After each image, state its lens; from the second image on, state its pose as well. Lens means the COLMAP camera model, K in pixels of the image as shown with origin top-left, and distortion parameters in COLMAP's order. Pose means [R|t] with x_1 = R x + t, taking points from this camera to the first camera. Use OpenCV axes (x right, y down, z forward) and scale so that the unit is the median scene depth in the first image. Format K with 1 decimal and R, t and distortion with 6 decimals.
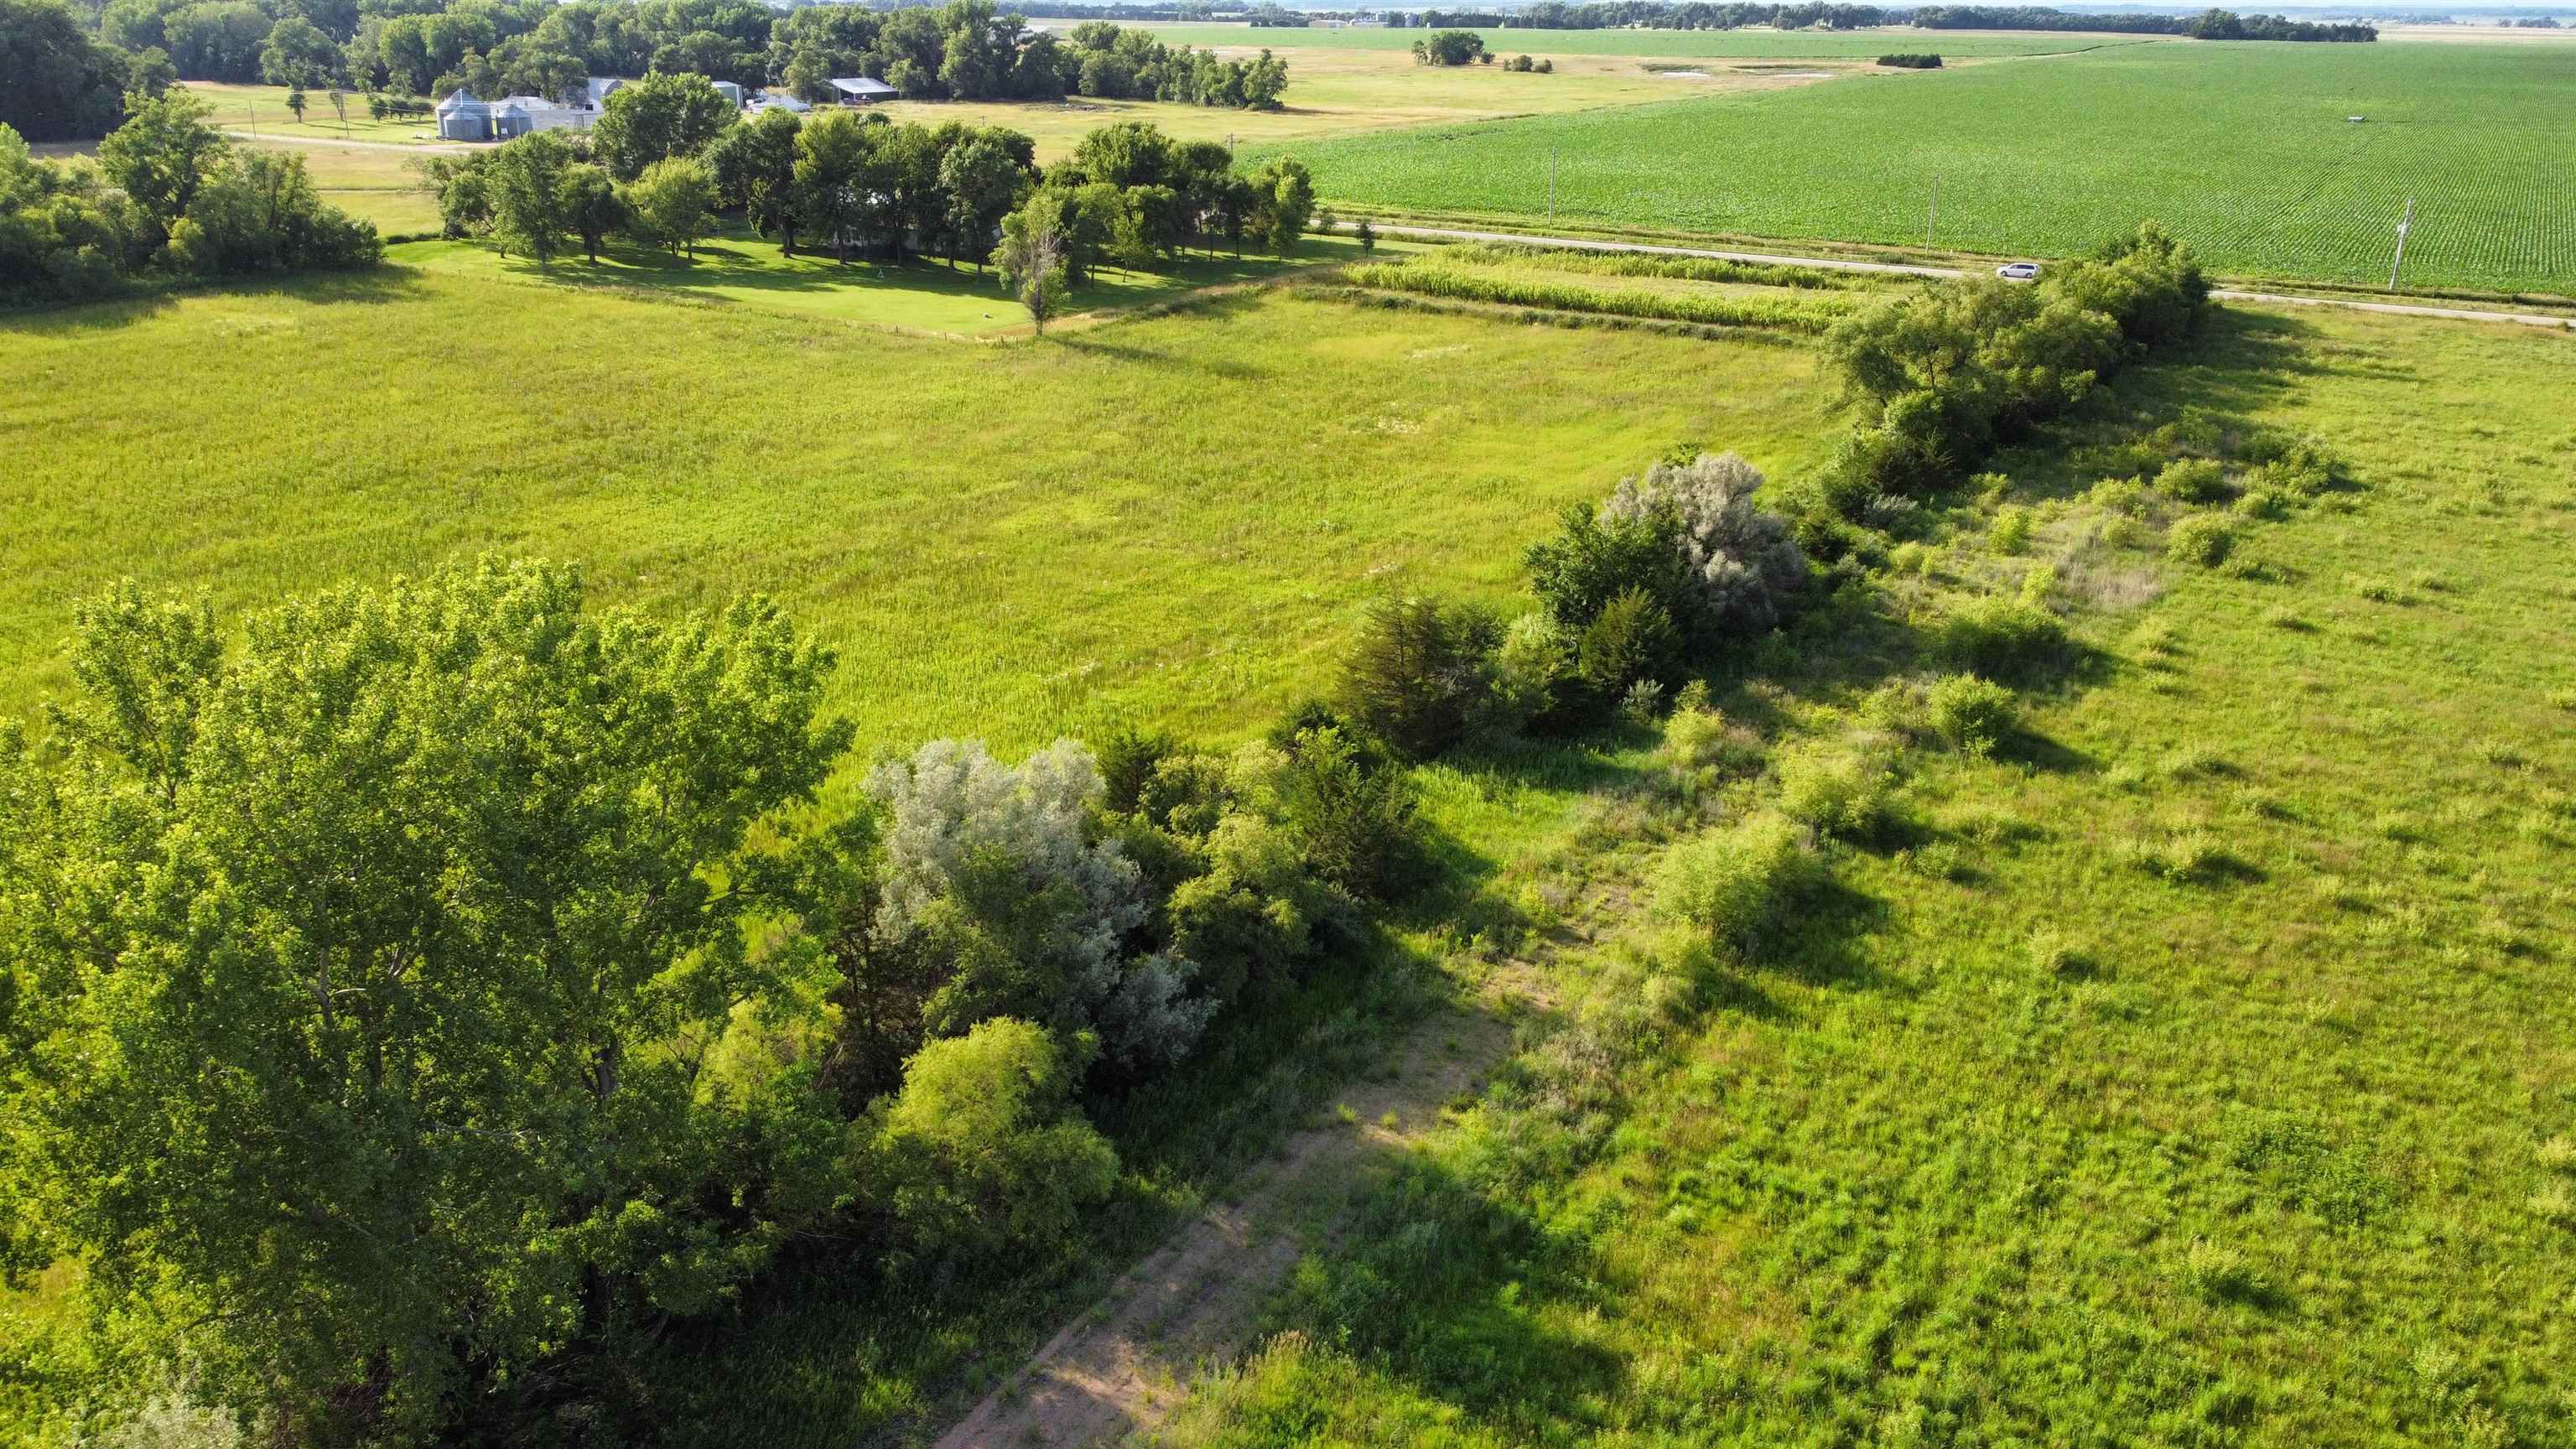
lens RADIAL K [[1954.3, 0, 1292.1], [0, 1954.3, 720.4], [0, 0, 1]] dist [0.000224, -0.005137]
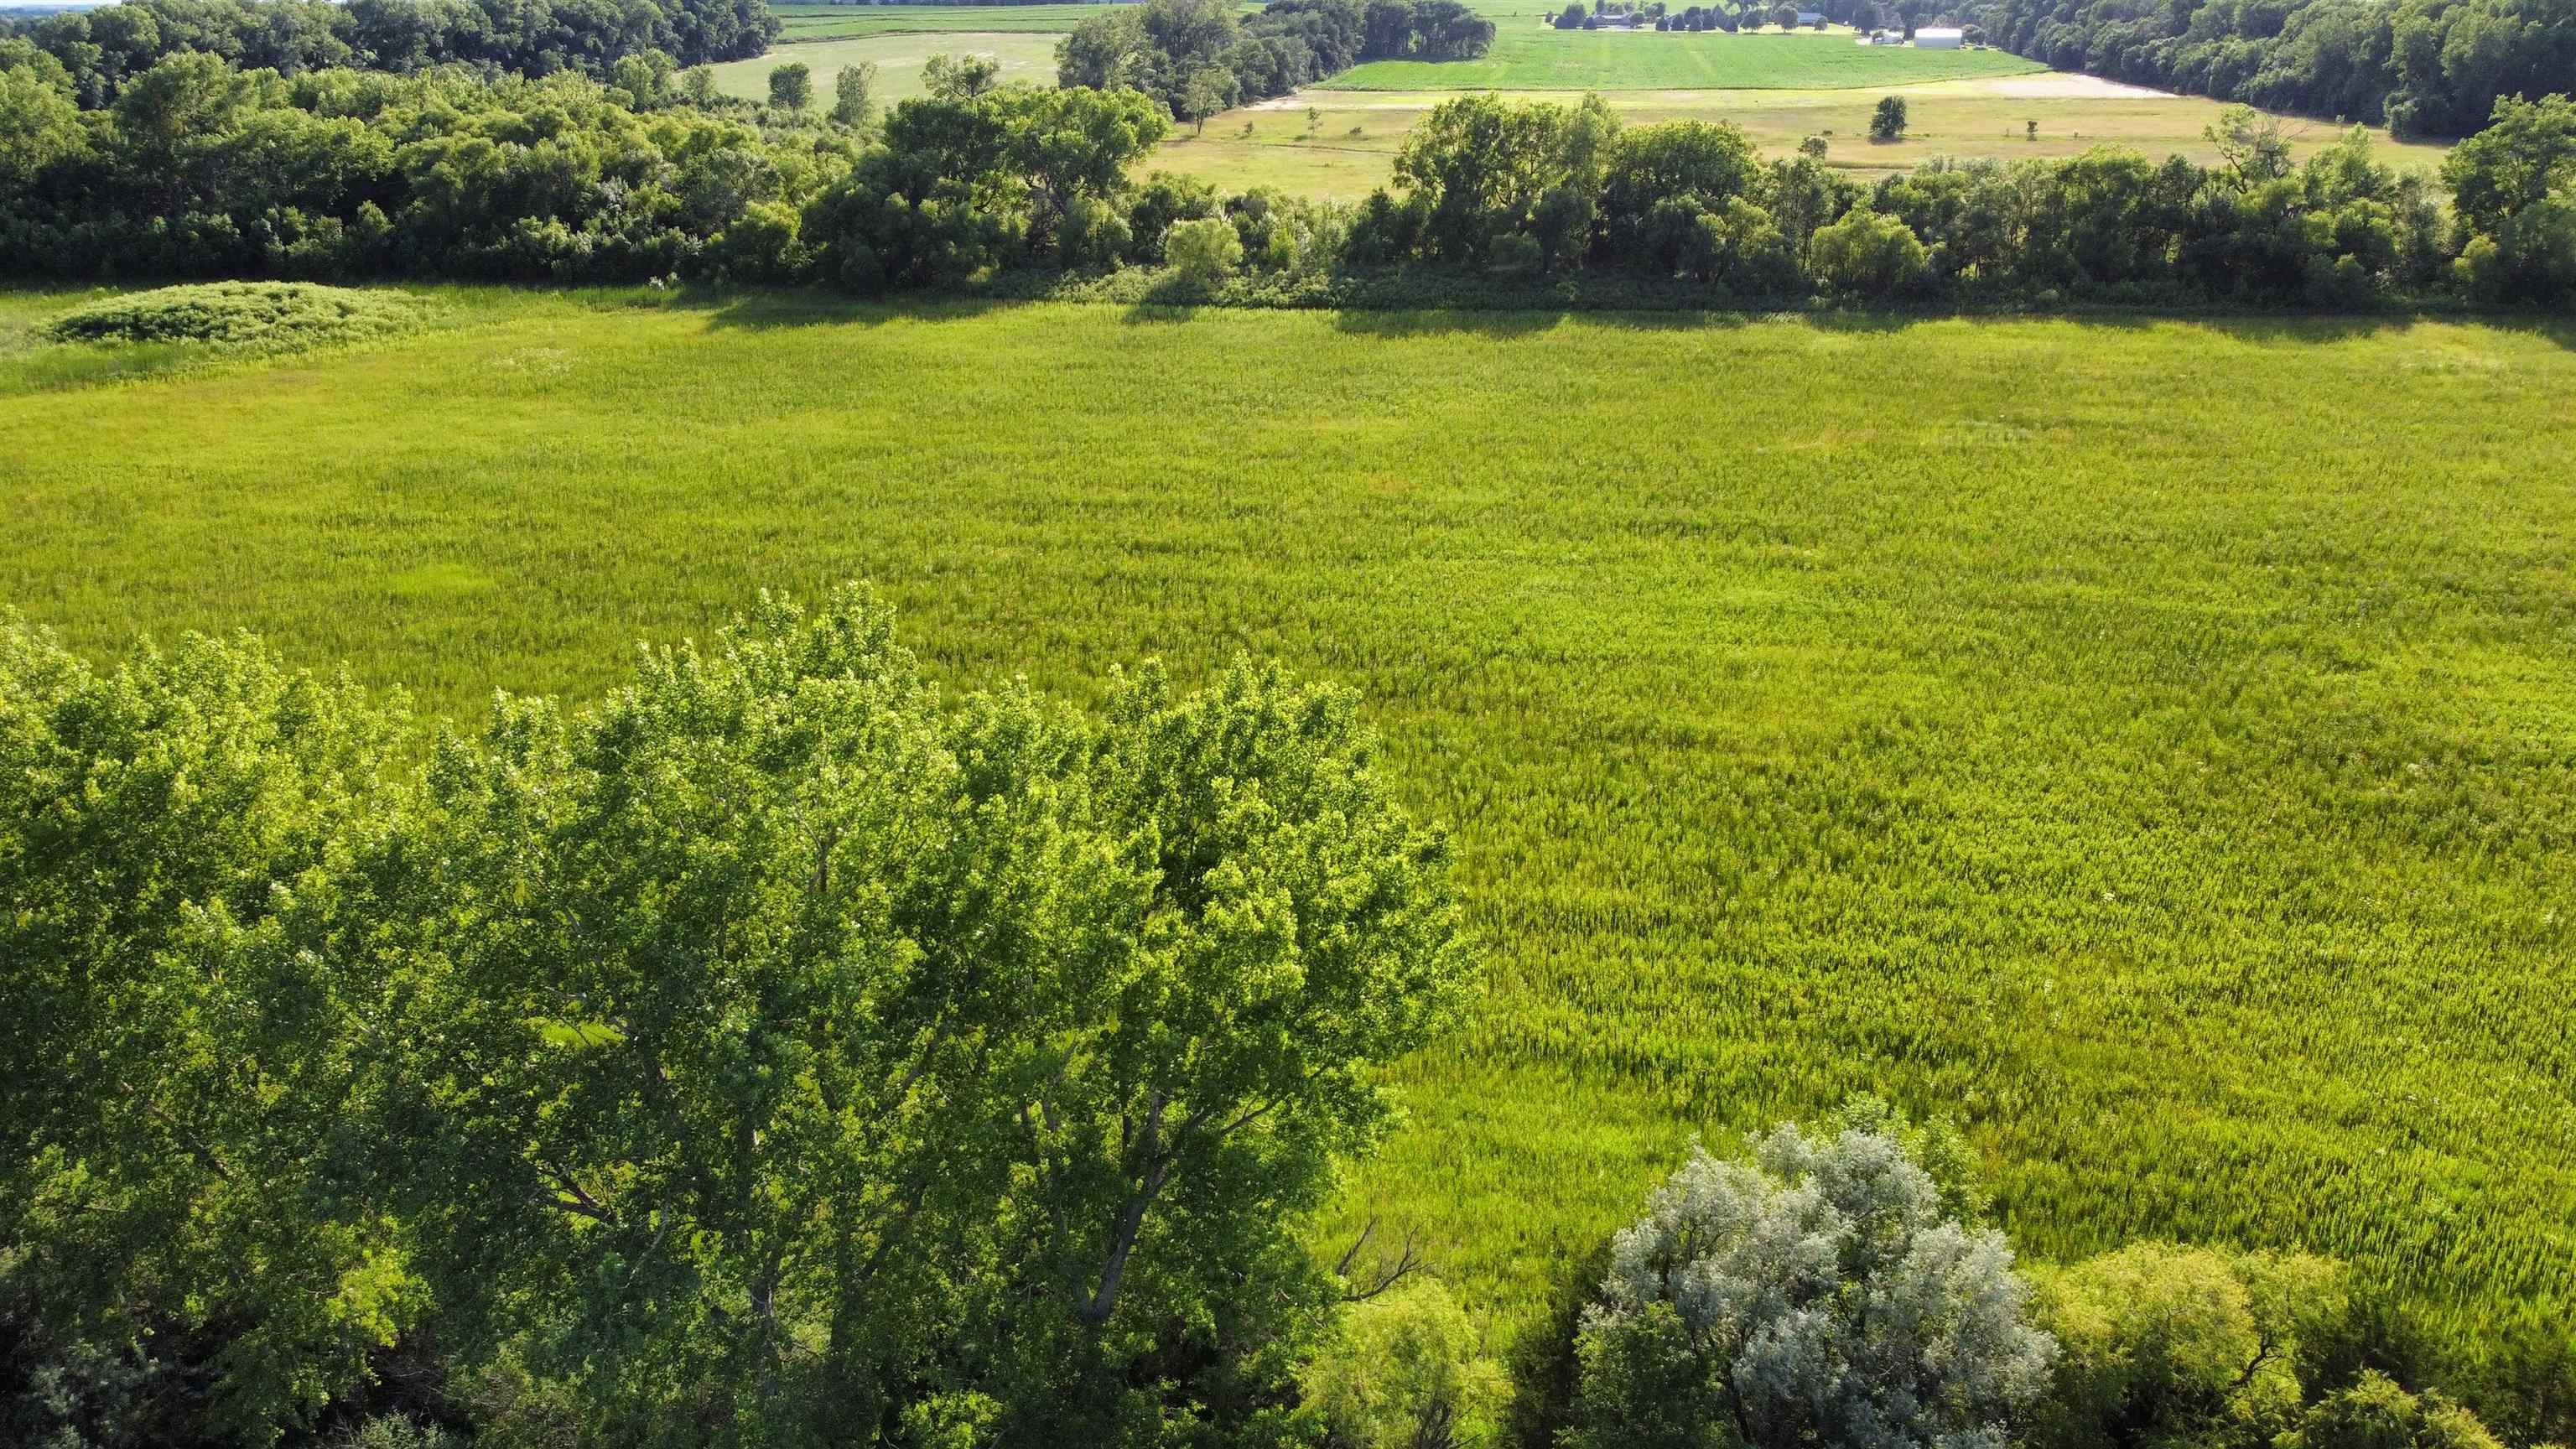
lens RADIAL K [[1954.3, 0, 1277.9], [0, 1954.3, 728.8], [0, 0, 1]] dist [0.000224, -0.005137]
pose [[0.382005, 0.313986, -0.869186, 0.080505], [-0.308129, 0.929972, 0.200522, -0.055926], [0.871280, 0.191221, 0.452002, 0.152952]]
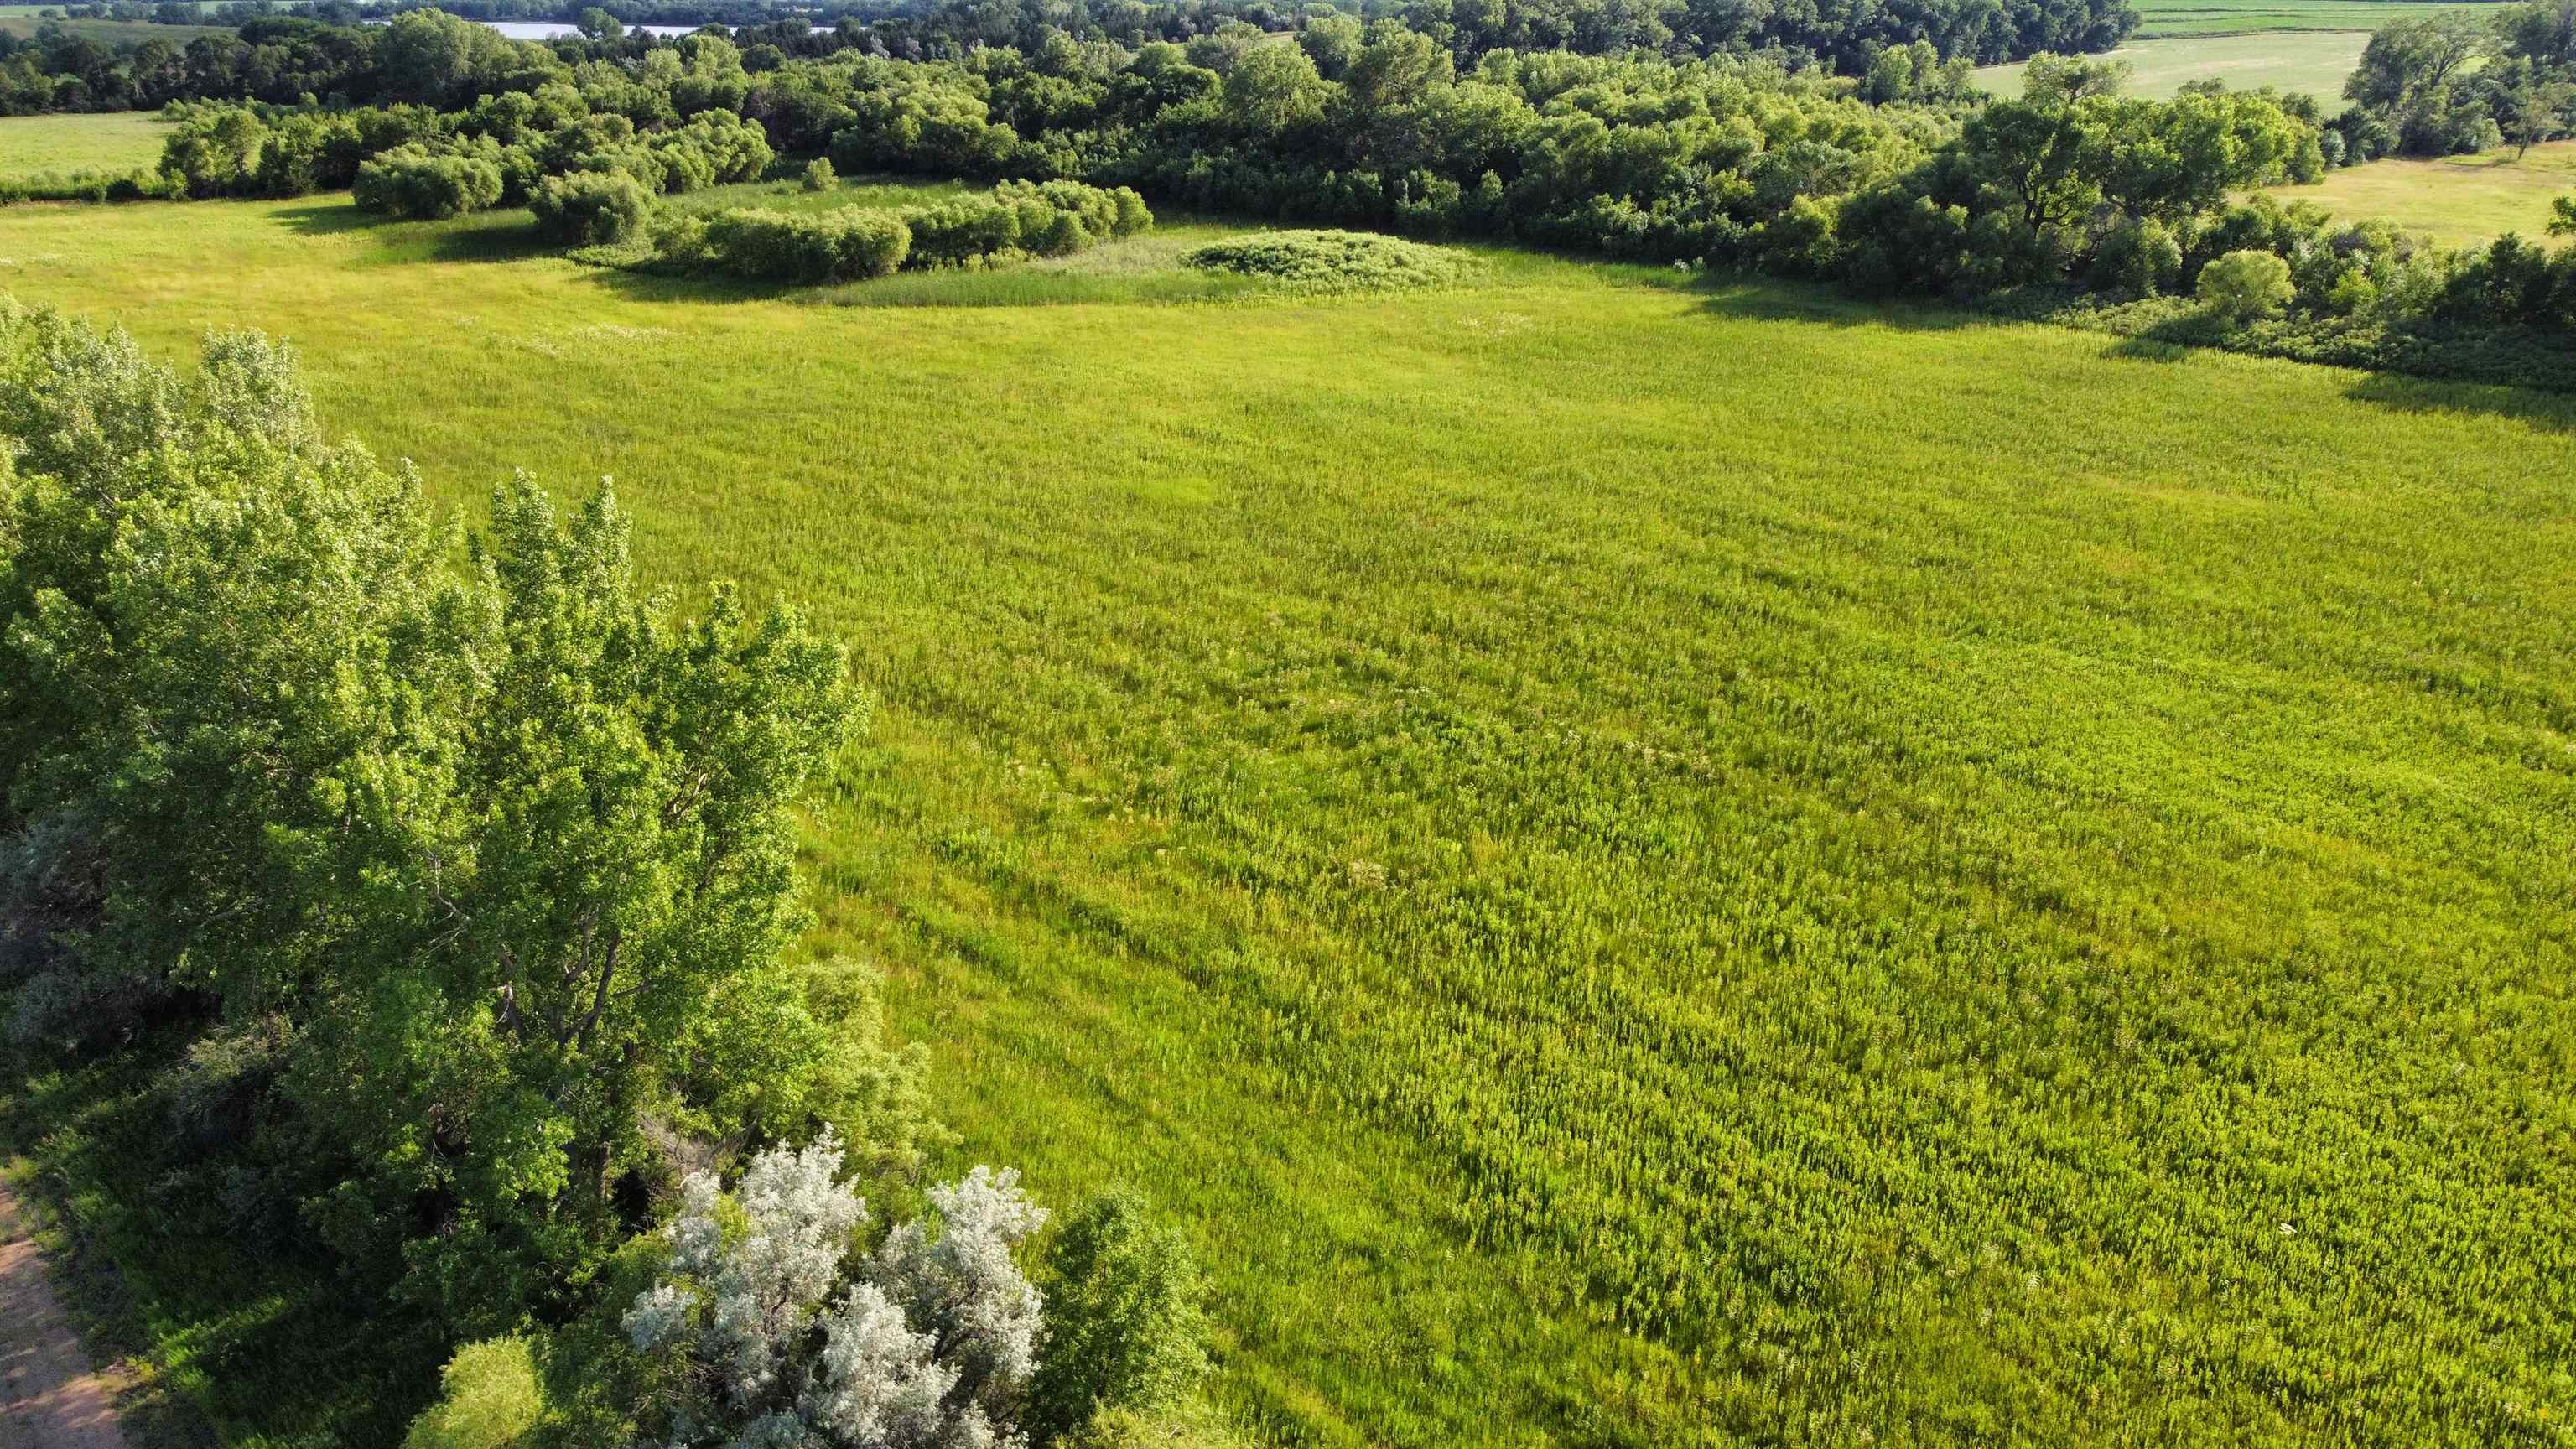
lens RADIAL K [[1954.3, 0, 1291.4], [0, 1954.3, 724.1], [0, 0, 1]] dist [0.000224, -0.005137]
pose [[-0.275548, 0.329734, -0.902967, 0.091391], [-0.335757, 0.847158, 0.411814, -0.119766], [0.900744, 0.416652, -0.122723, 0.323286]]
